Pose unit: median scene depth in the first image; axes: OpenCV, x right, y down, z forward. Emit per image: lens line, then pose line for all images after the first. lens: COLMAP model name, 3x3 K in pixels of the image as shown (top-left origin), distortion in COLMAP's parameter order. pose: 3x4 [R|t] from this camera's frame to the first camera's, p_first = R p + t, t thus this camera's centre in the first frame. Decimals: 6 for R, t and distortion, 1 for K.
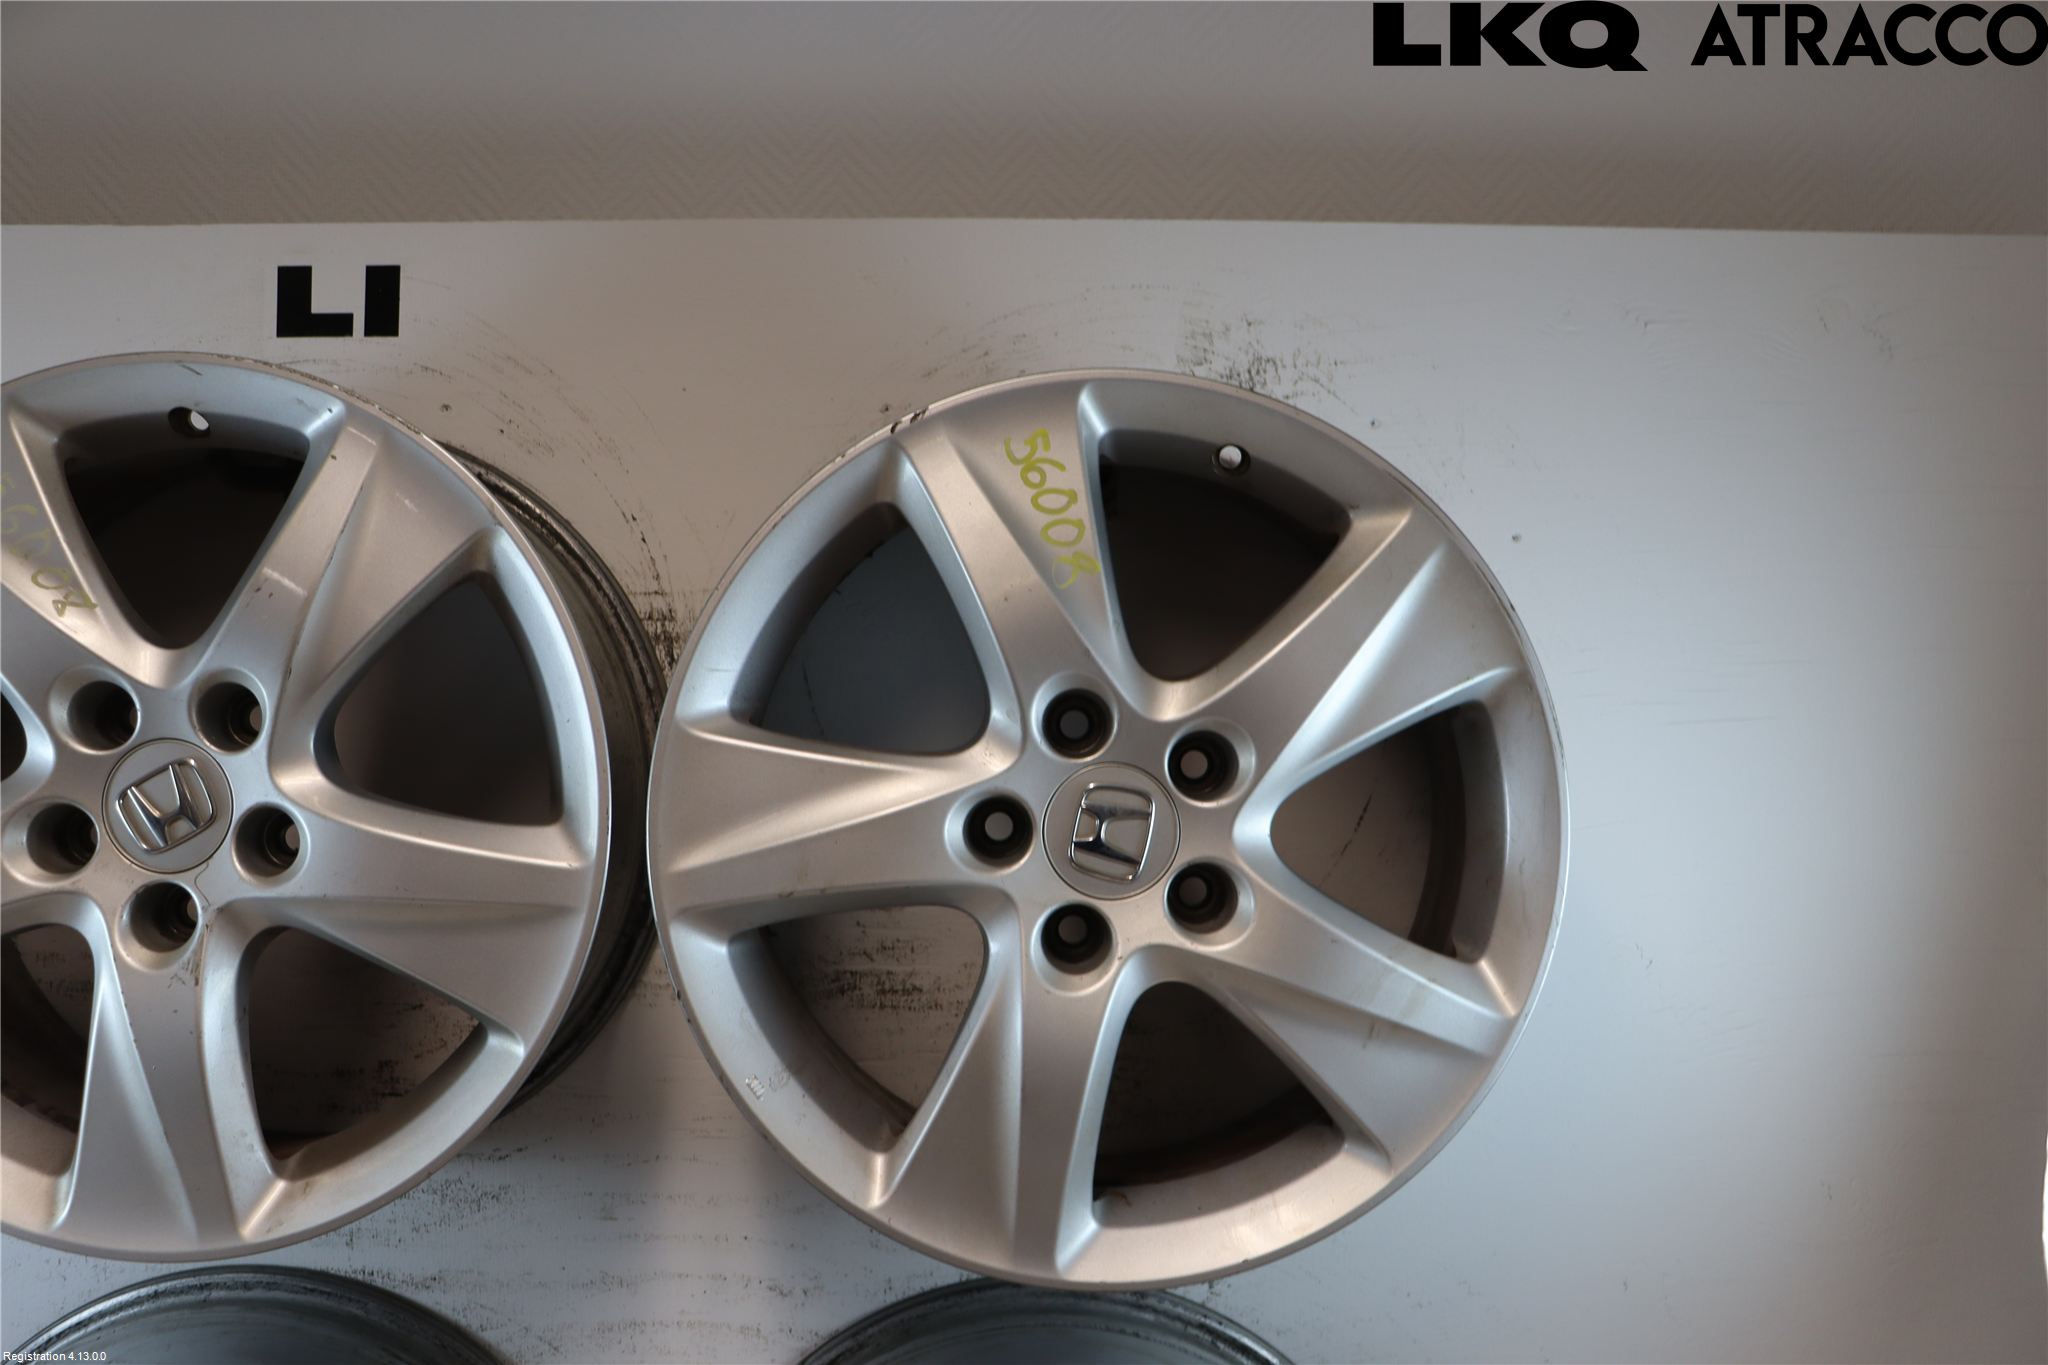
lens RADIAL K [[1967.4, 0, 1020.5], [0, 1967.4, 712.5], [0, 0, 1]] dist [-0.109139, 0.000000]
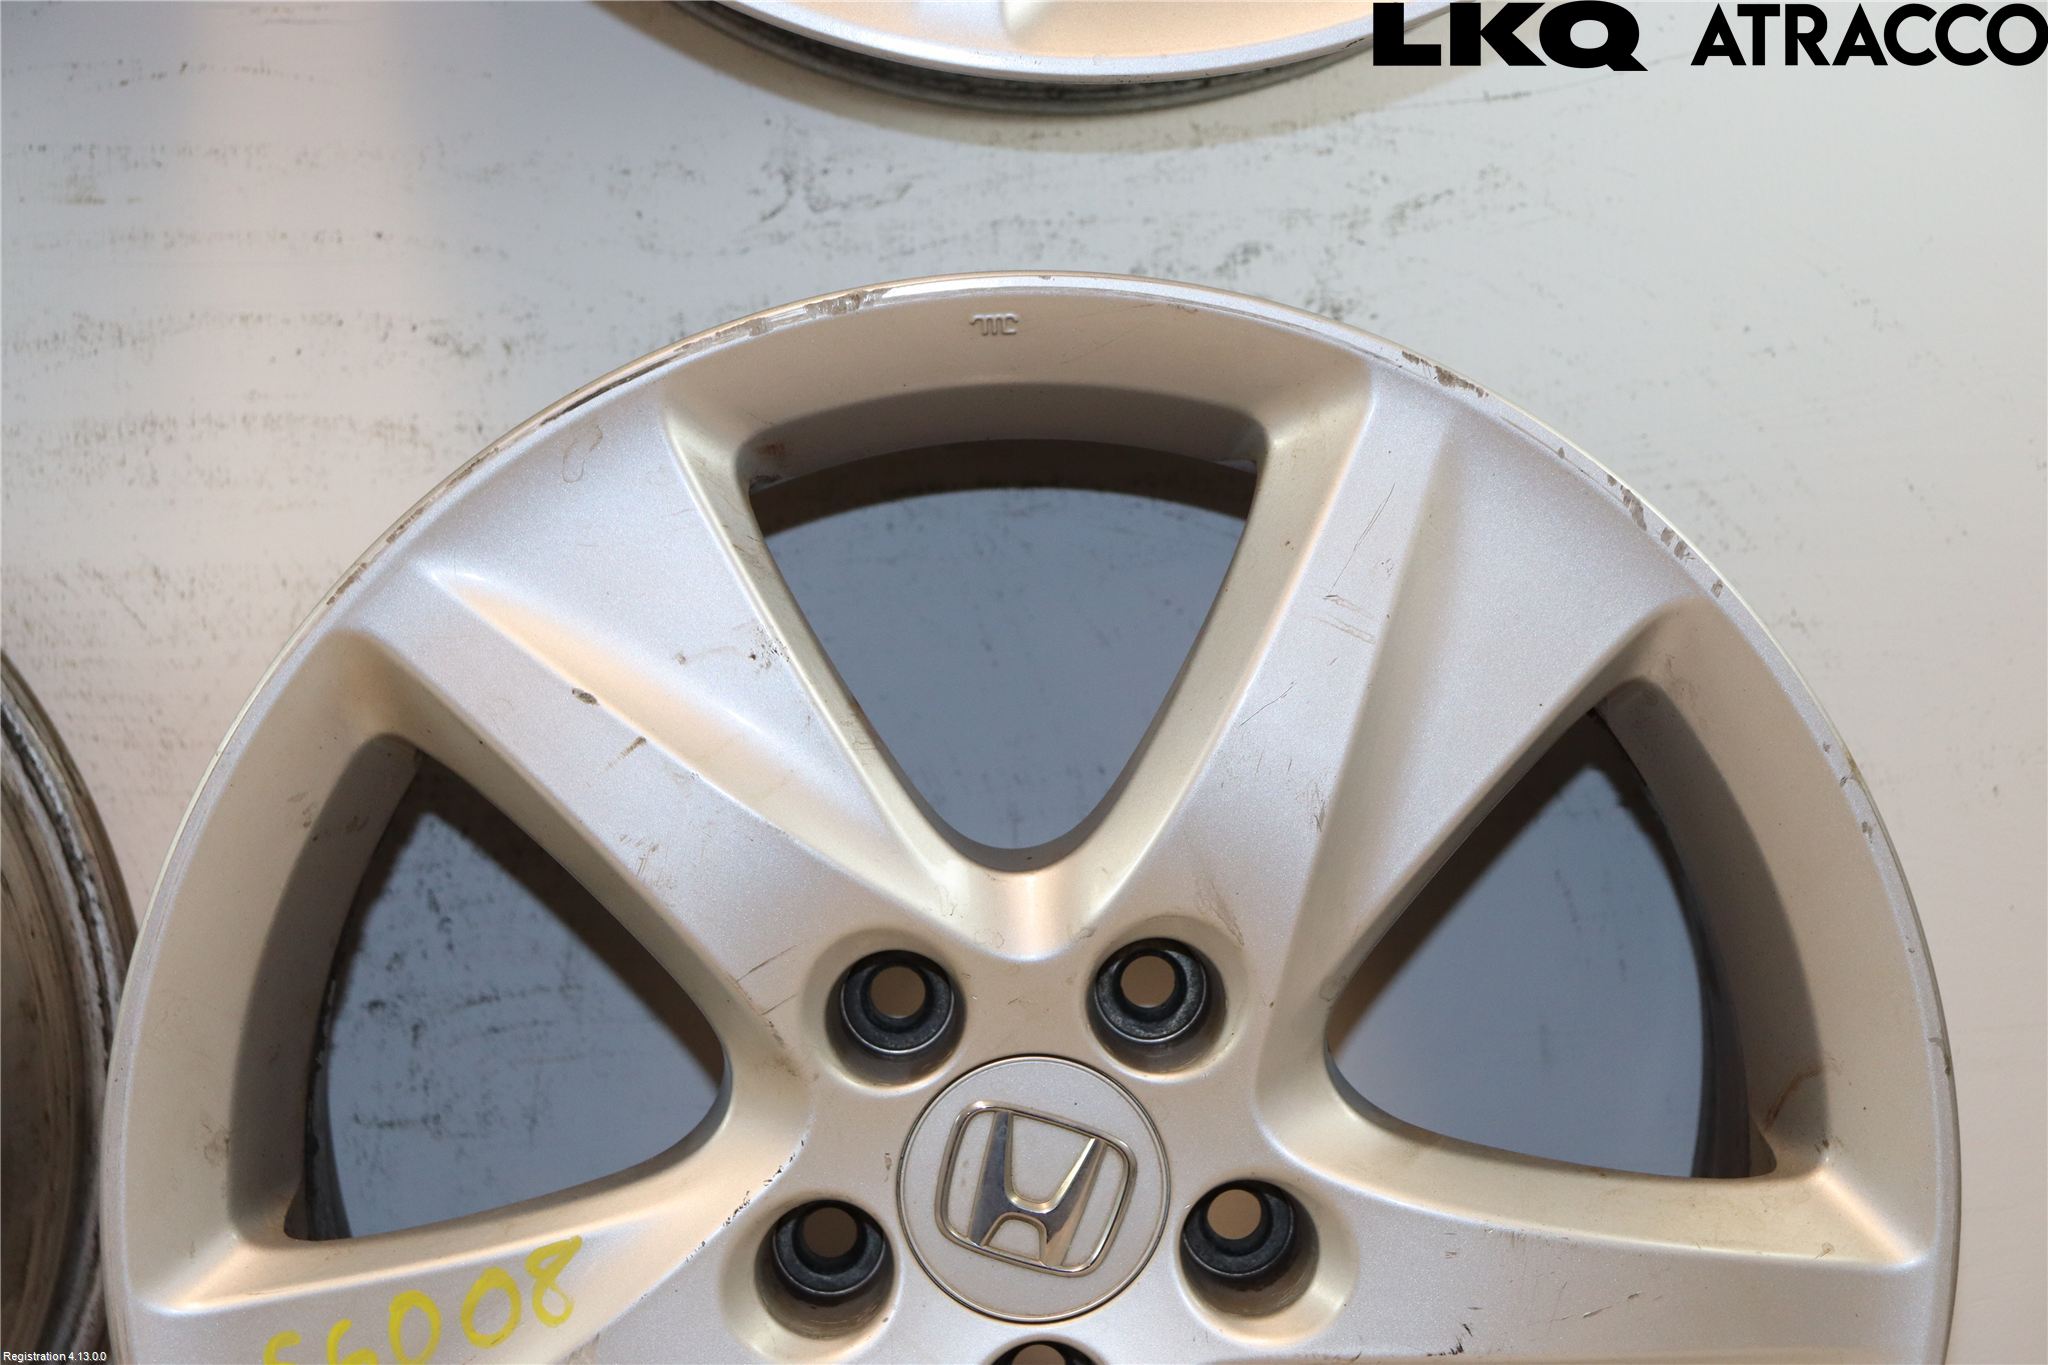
lens RADIAL K [[3980.5, 0, 1013.8], [0, 3980.5, 699.1], [0, 0, 1]] dist [0.264112, 0.000000]
pose [[0.999653, -0.025957, 0.004575, 0.011528], [0.025246, 0.992834, 0.116807, 0.327841], [-0.007574, -0.116651, 0.993144, -0.012924]]
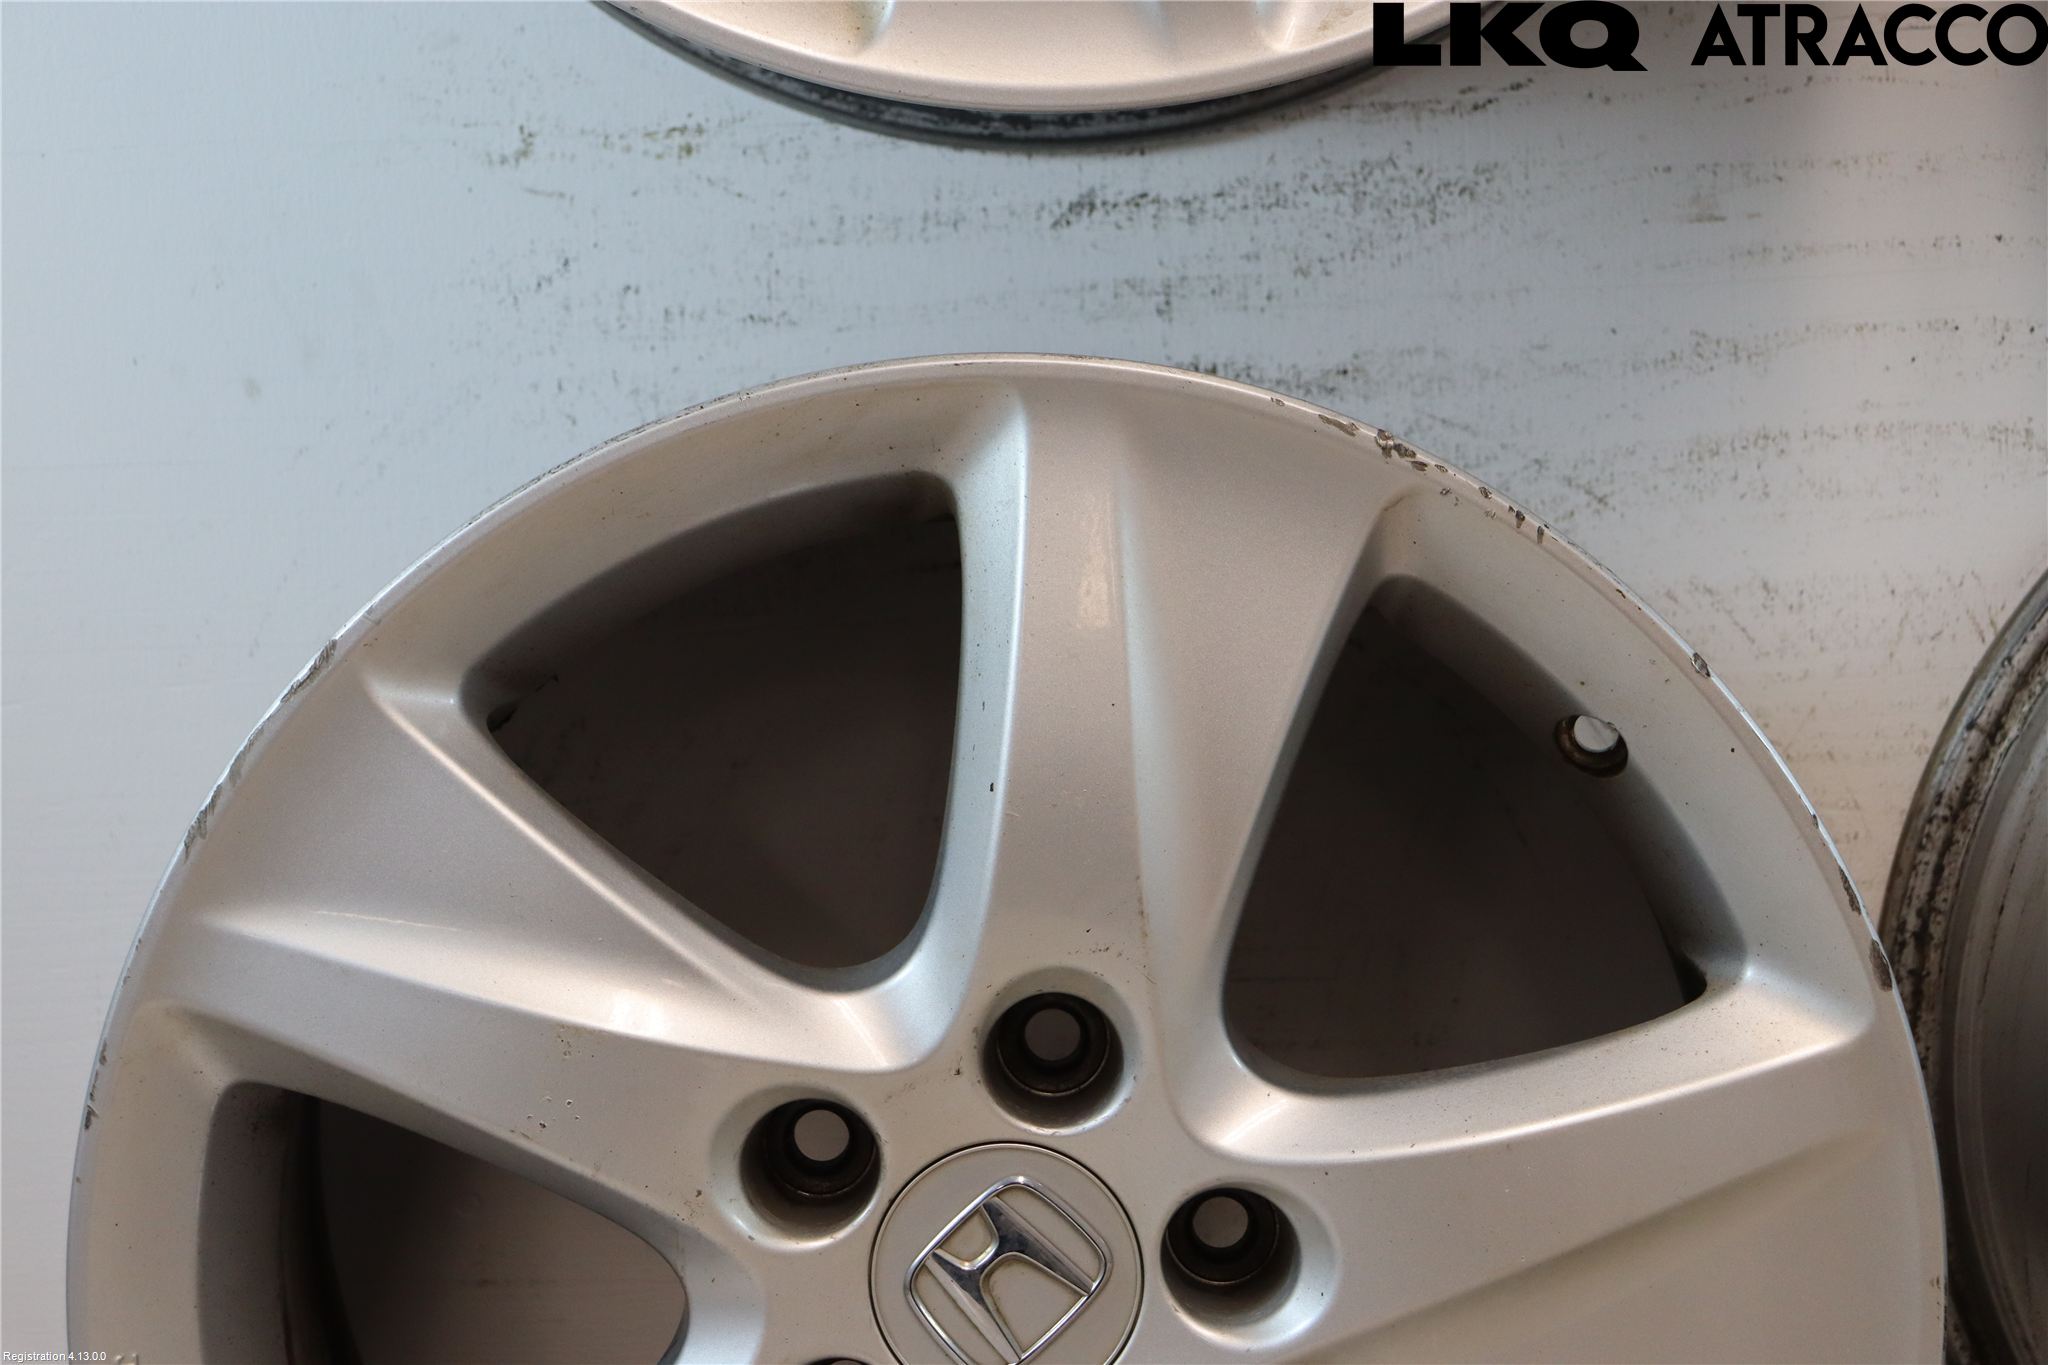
lens RADIAL K [[3886.8, 0, 1008.6], [0, 3886.8, 697.7], [0, 0, 1]] dist [0.239051, 0.000000]
pose [[0.998409, -0.052627, -0.020264, -0.448853], [0.054500, 0.992775, 0.106900, 0.319613], [0.014492, -0.107834, 0.994063, 0.014571]]
